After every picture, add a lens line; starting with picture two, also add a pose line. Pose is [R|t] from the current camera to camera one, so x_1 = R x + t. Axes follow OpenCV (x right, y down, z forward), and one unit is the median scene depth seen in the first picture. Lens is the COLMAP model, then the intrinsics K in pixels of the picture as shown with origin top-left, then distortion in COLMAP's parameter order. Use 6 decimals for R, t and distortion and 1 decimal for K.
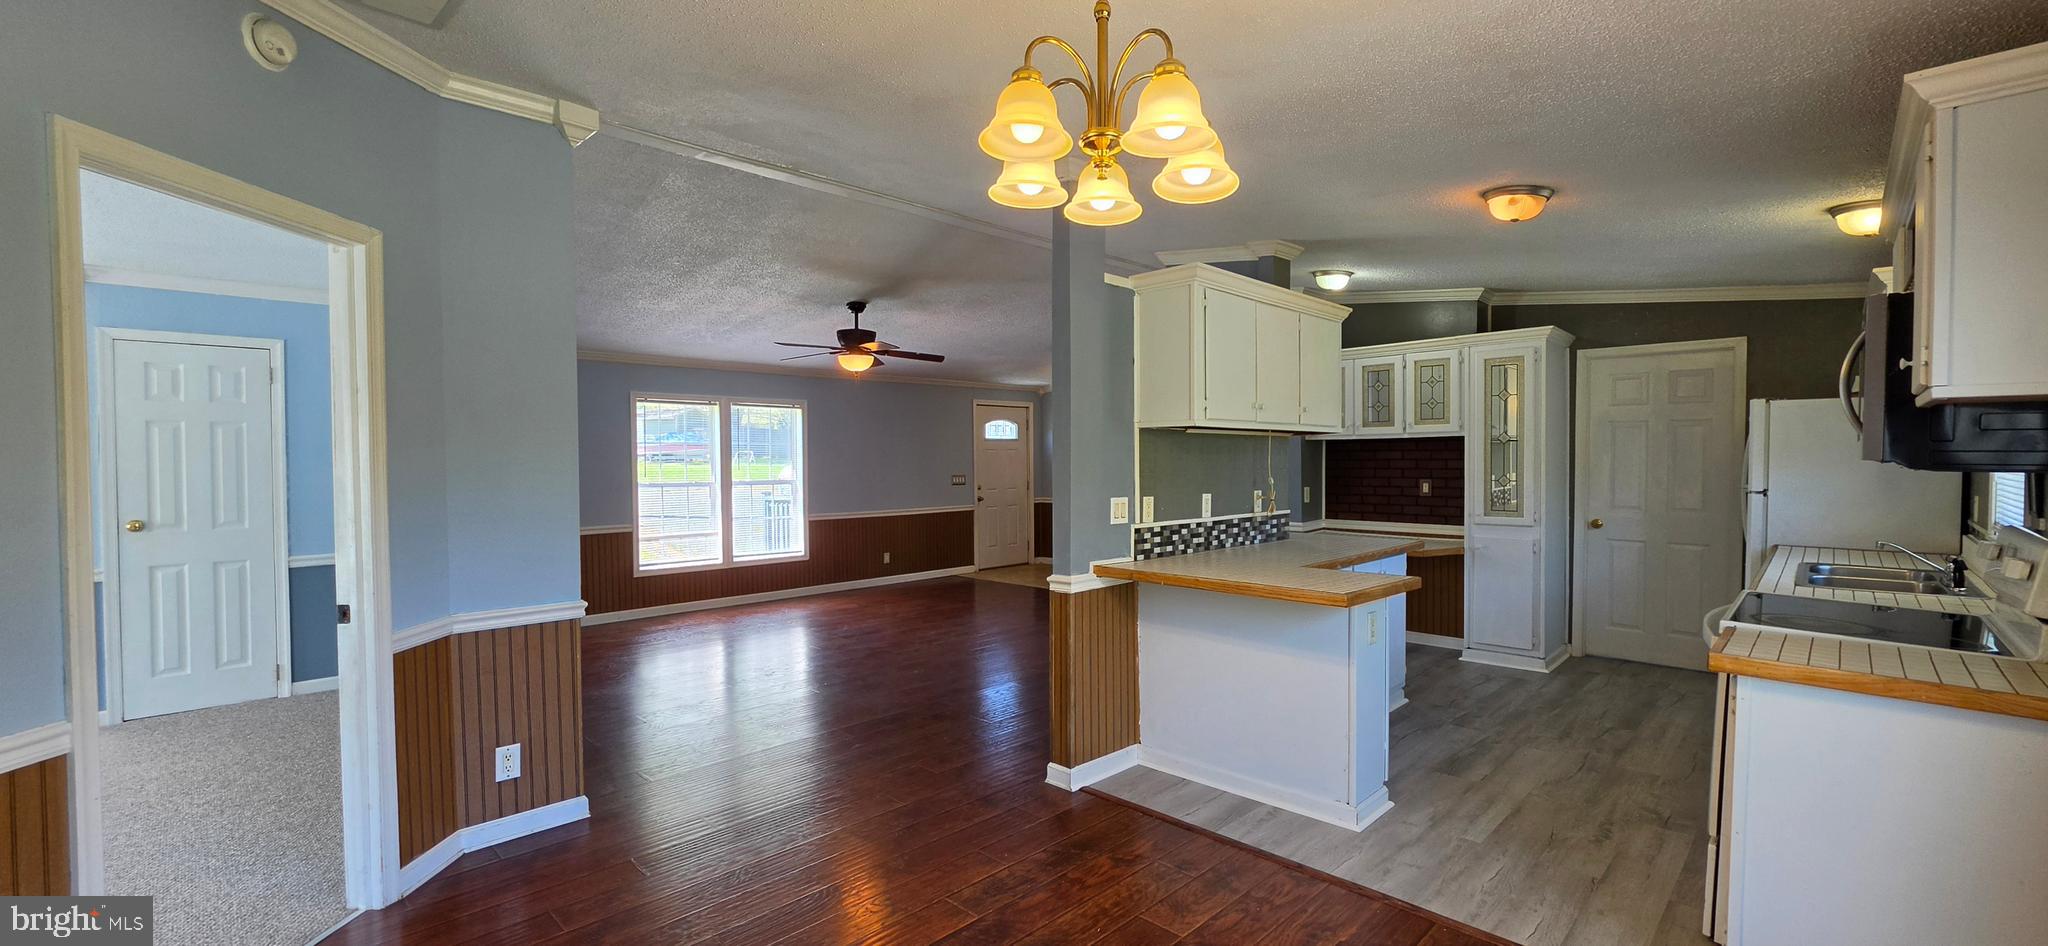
lens RADIAL K [[822.7, 0, 1027.1], [0, 822.7, 476.6], [0, 0, 1]] dist [-0.000847, -0.000074]
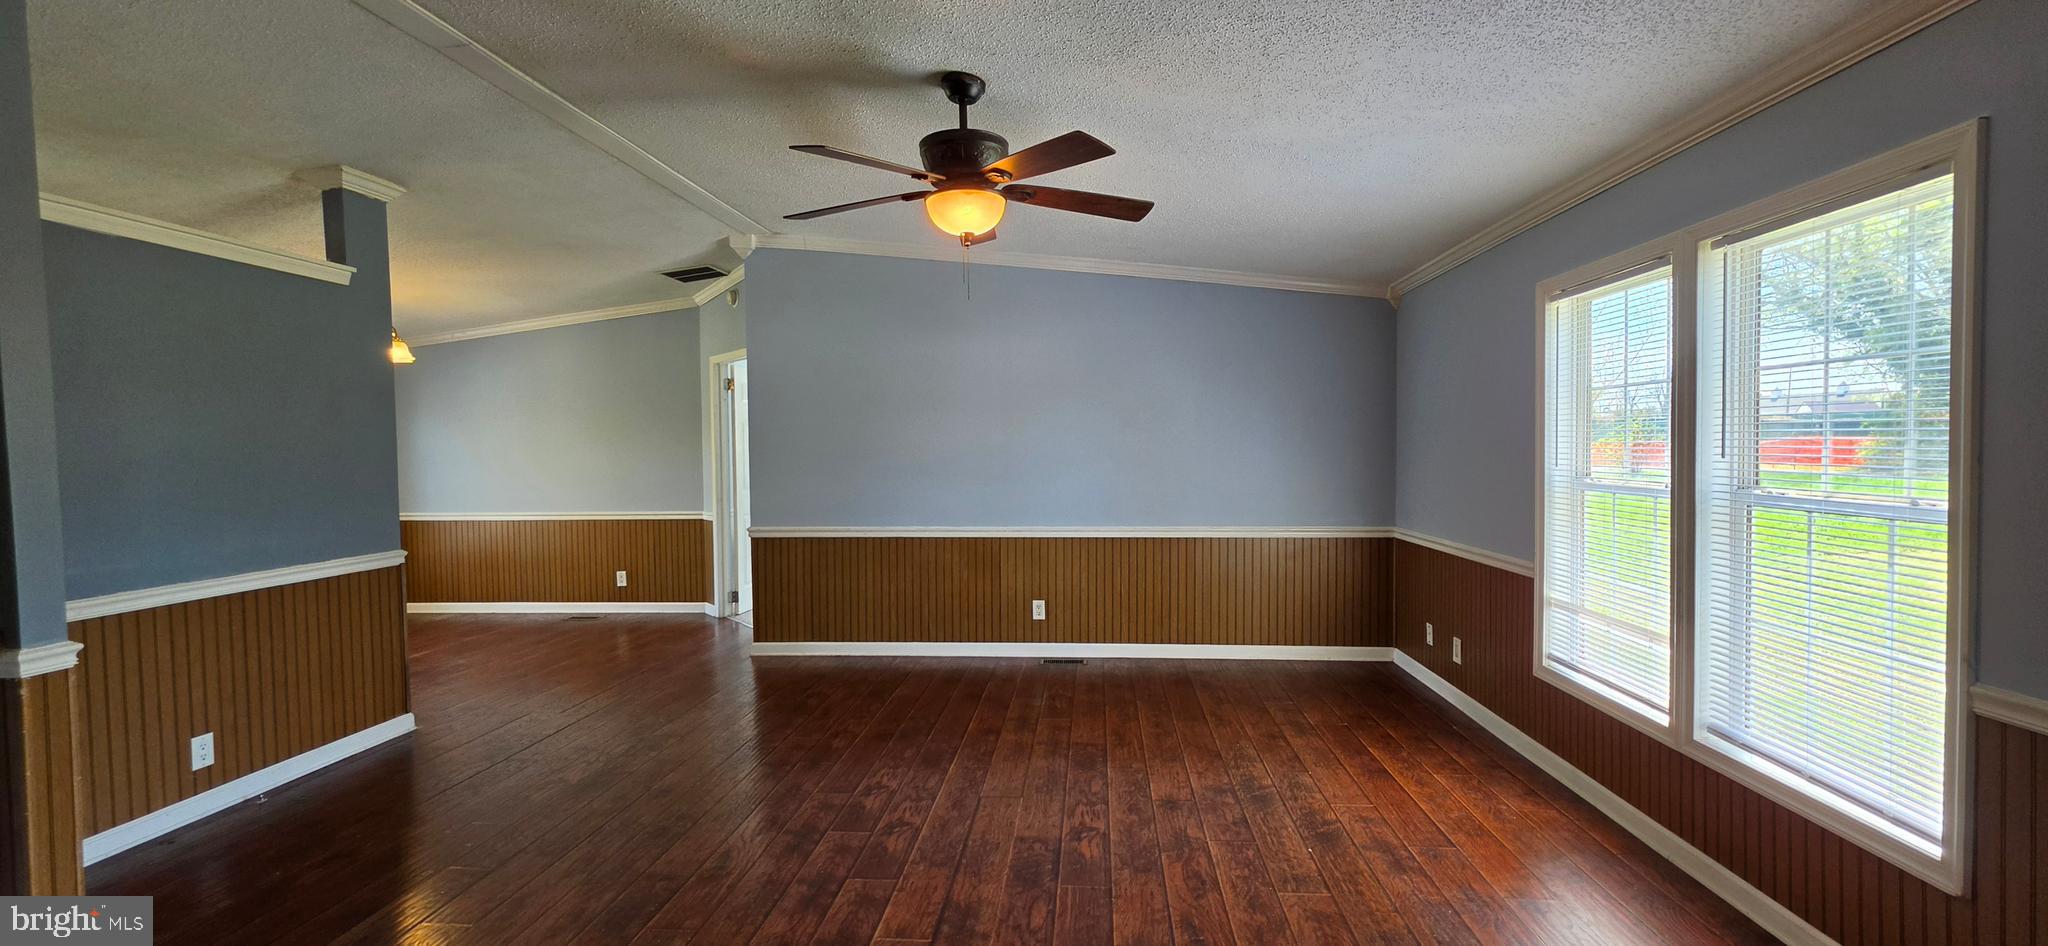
lens RADIAL K [[829.1, 0, 1045.9], [0, 829.1, 472.2], [0, 0, 1]] dist [-0.014351, -0.000127]
pose [[-0.753517, 0.034069, -0.656545, 0.040732], [0.001835, 0.998761, 0.049721, -0.016986], [0.657425, 0.036261, -0.752647, 1.018671]]
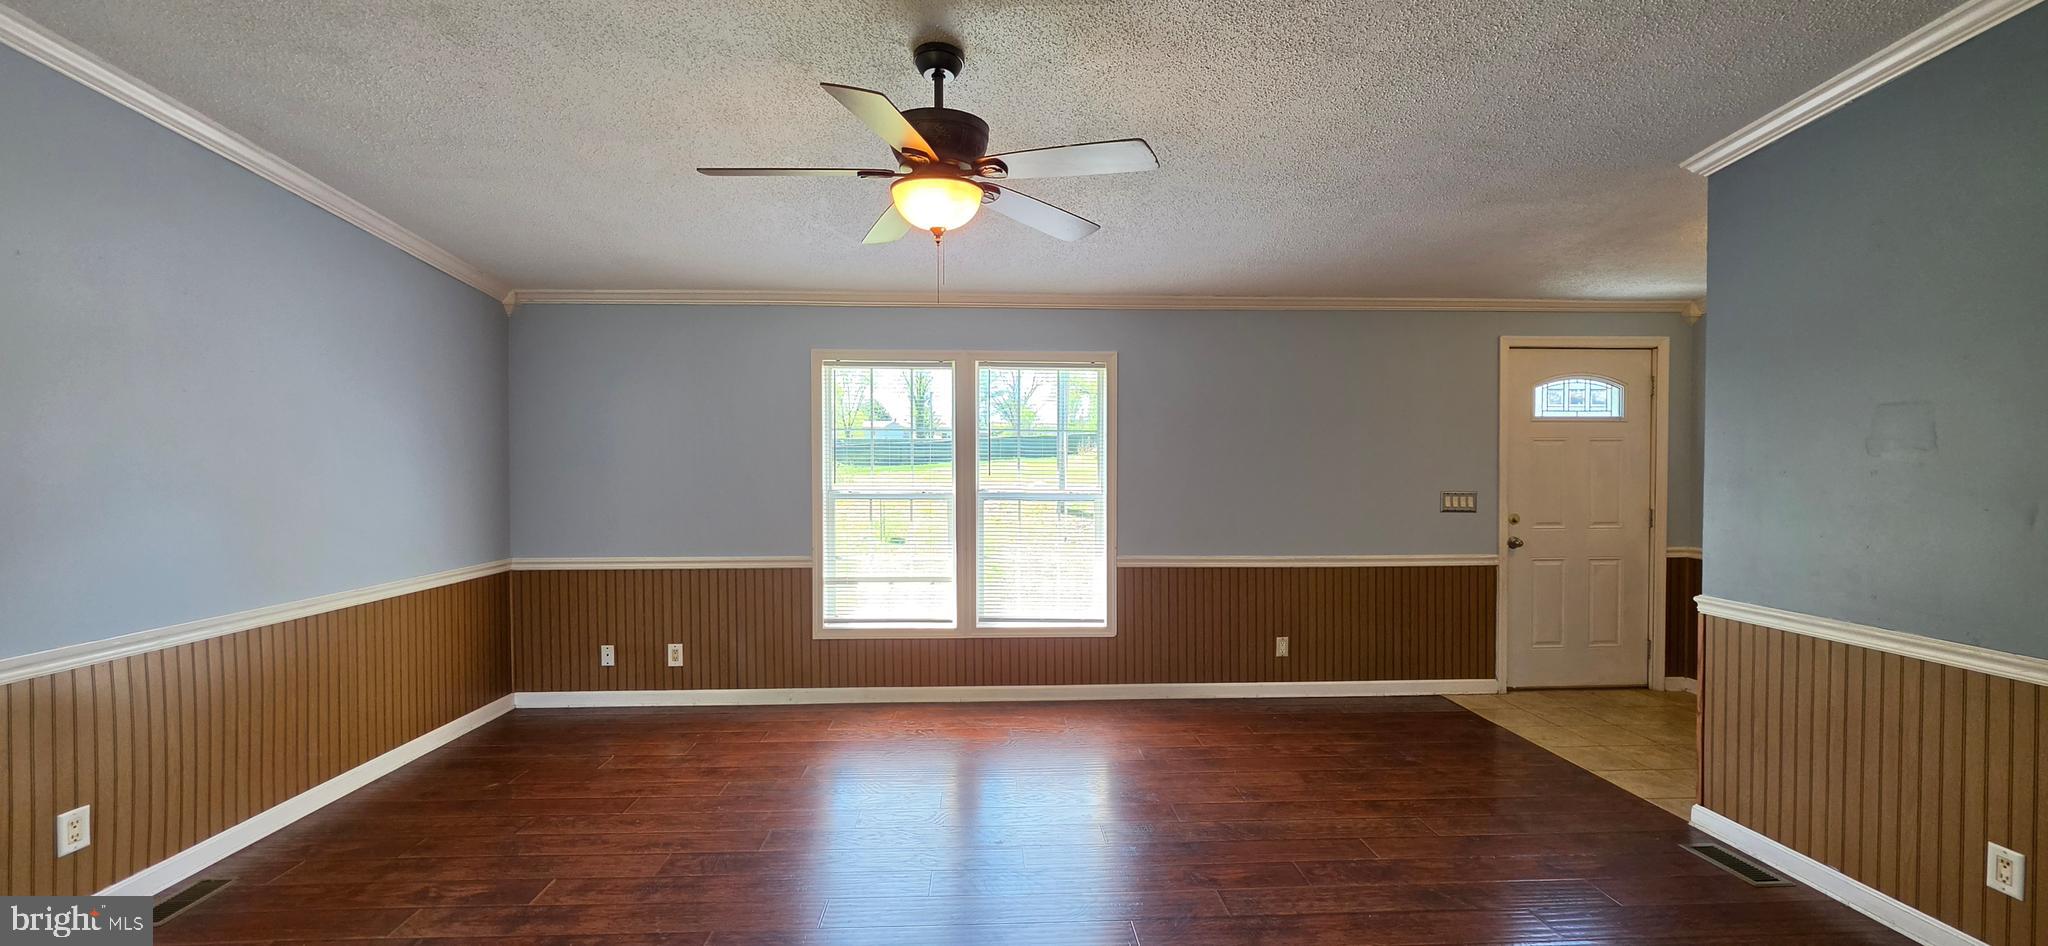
lens RADIAL K [[814.9, 0, 1022.7], [0, 814.9, 475.9], [0, 0, 1]] dist [-0.003222, -0.000224]
pose [[0.739728, 0.021696, -0.672556, 0.060554], [-0.021612, 0.999730, 0.008481, -0.012080], [0.672559, 0.008262, 0.739997, 0.555105]]
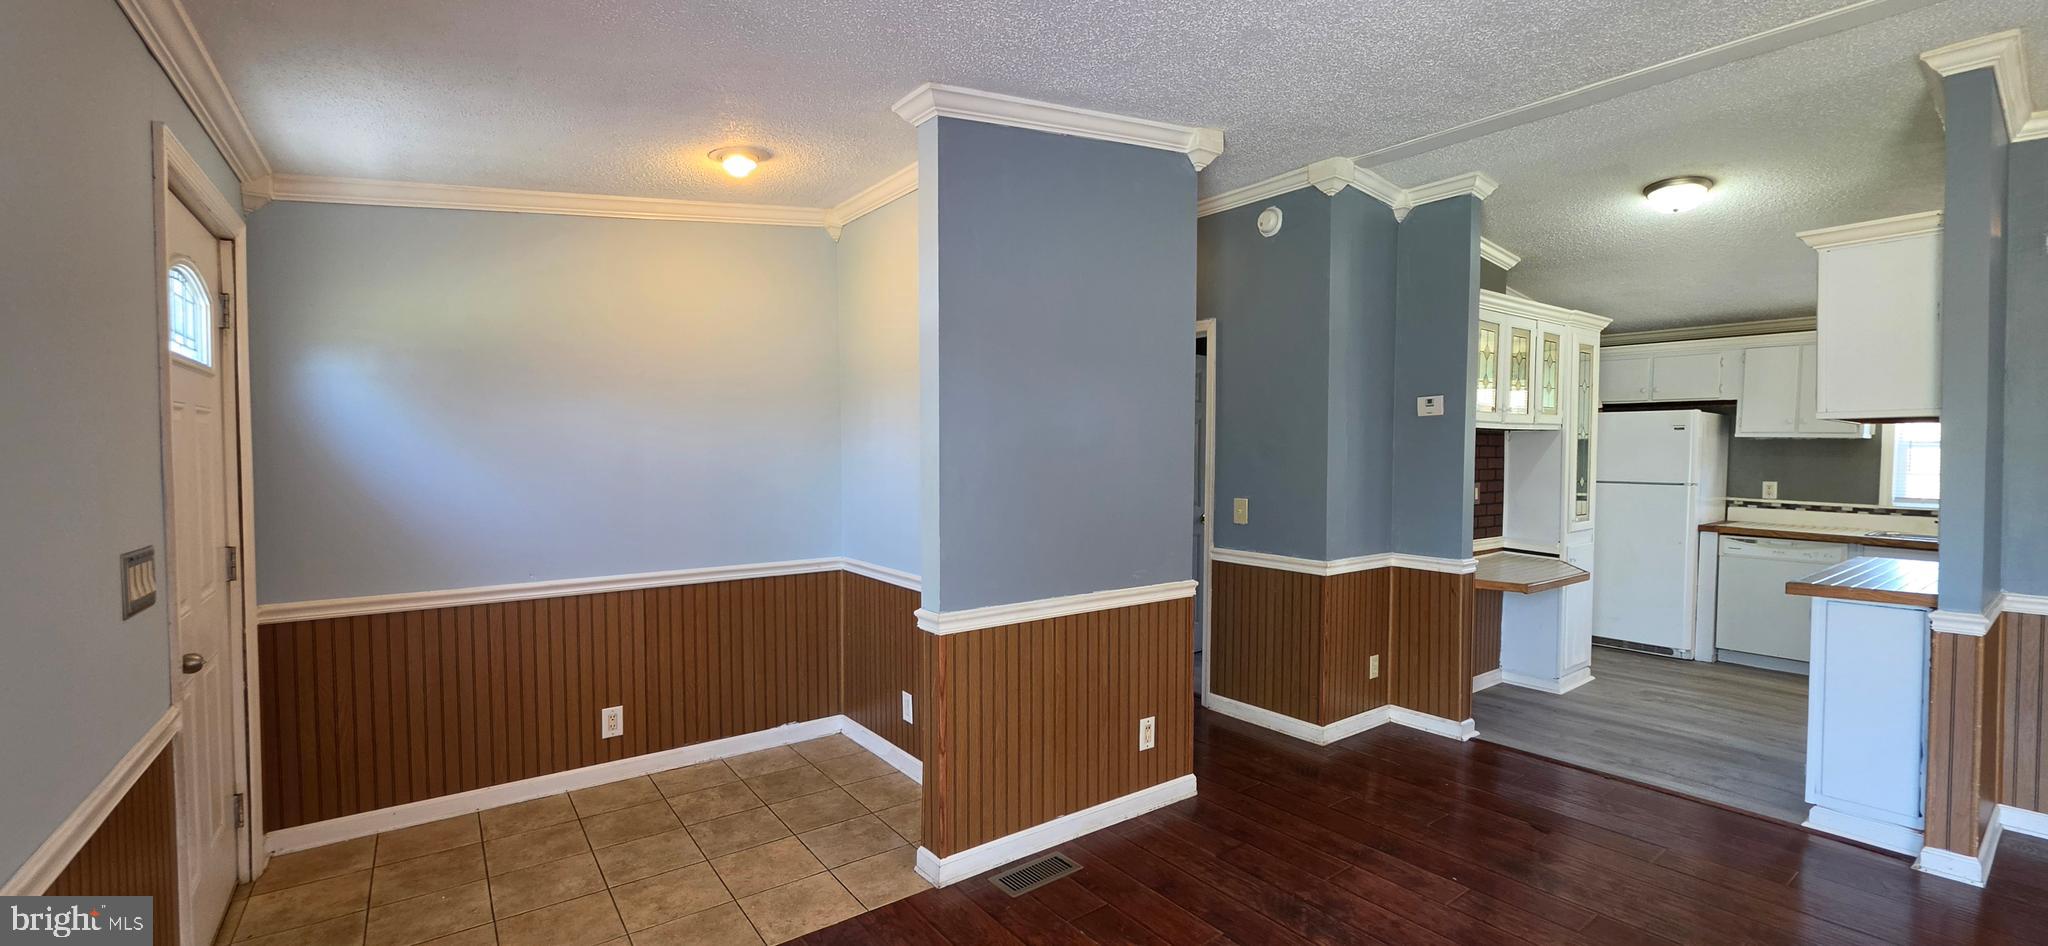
lens RADIAL K [[814.9, 0, 1022.7], [0, 814.9, 475.9], [0, 0, 1]] dist [-0.003222, -0.000224]
pose [[0.157078, -0.024874, 0.987273, -0.258197], [0.019017, 0.999574, 0.022159, -0.020777], [-0.987403, 0.015294, 0.157484, 0.950101]]
